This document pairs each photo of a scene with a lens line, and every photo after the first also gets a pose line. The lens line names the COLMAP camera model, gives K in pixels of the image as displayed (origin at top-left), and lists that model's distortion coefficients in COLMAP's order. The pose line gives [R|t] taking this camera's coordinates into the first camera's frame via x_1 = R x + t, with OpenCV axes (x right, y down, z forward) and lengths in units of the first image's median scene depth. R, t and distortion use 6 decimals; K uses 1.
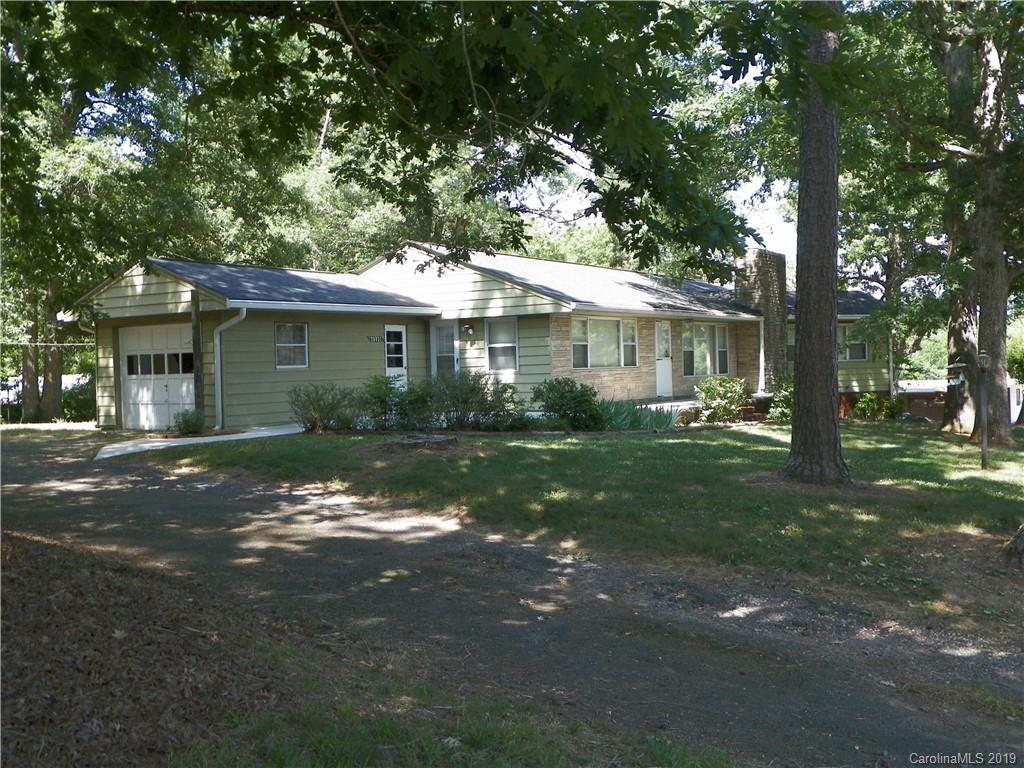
lens RADIAL K [[1048.3, 0, 516.3], [0, 1048.3, 368.5], [0, 0, 1]] dist [0.025623, -0.028273]
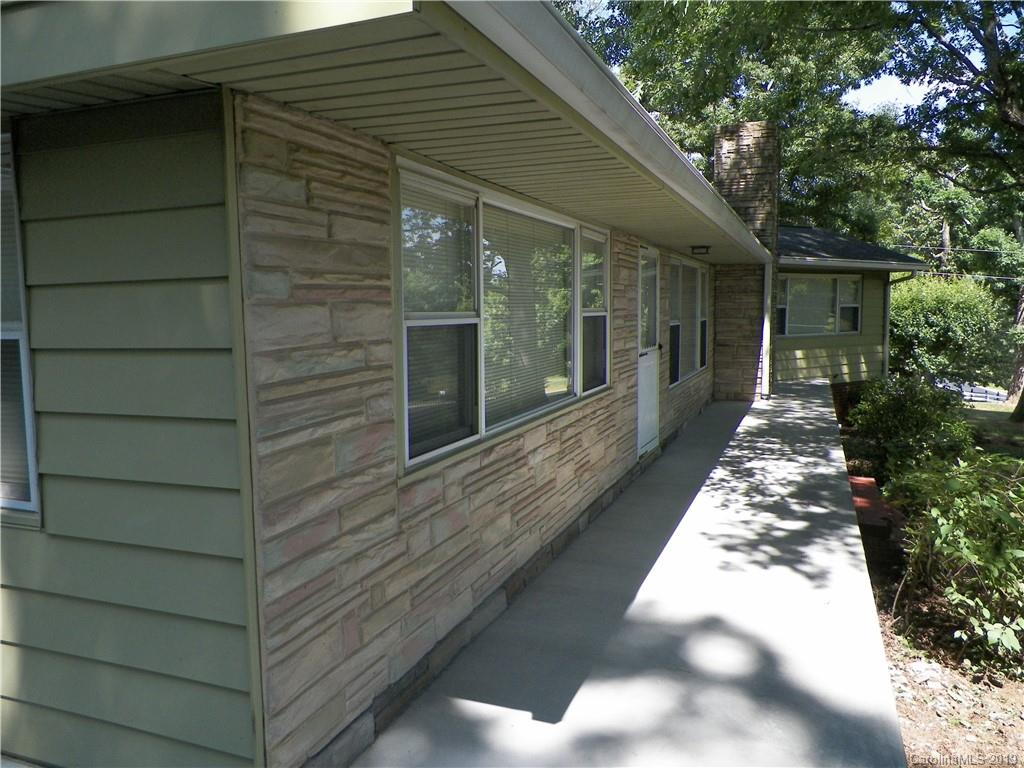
lens RADIAL K [[770.0, 0, 512.0], [0, 770.0, 384.0], [0, 0, 1]] dist [0.006809, 0.000959]
pose [[0.979766, -0.004204, 0.200103, 0.044362], [-0.014657, 0.995588, 0.092684, -0.025626], [-0.199609, -0.093741, 0.975381, 0.856037]]
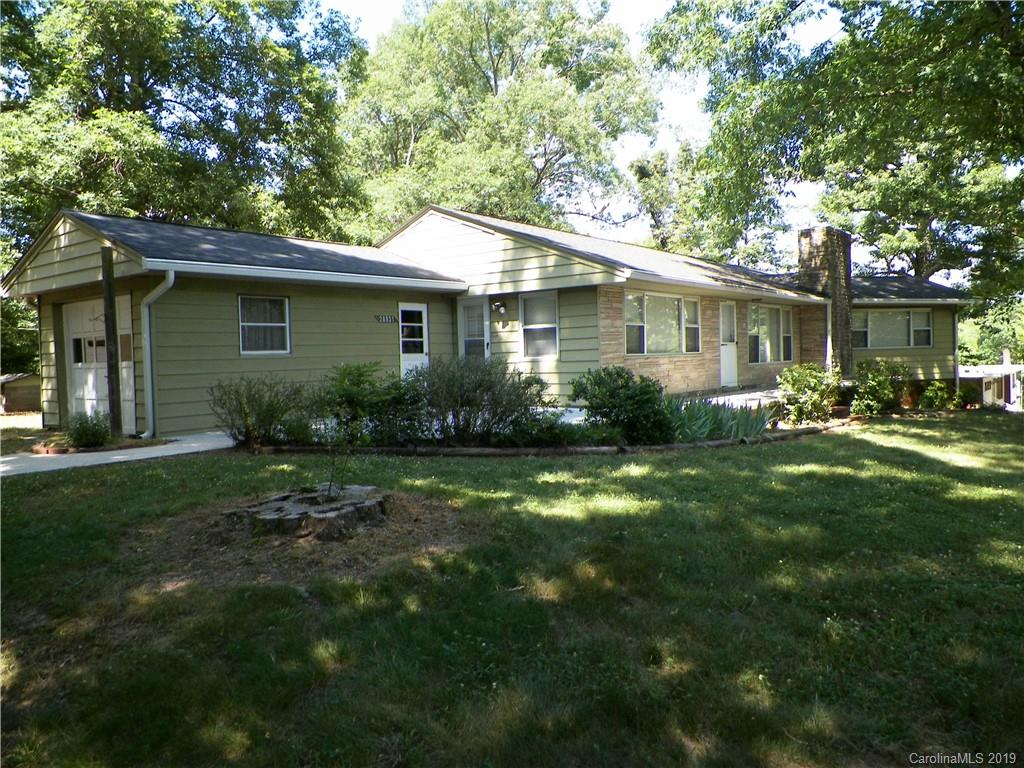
lens RADIAL K [[770.0, 0, 512.0], [0, 770.0, 384.0], [0, 0, 1]] dist [0.006809, 0.000959]
pose [[0.996354, 0.002373, -0.085278, 0.016192], [0.000643, 0.999376, 0.035320, 0.001620], [0.085309, -0.035246, 0.995731, 0.386931]]
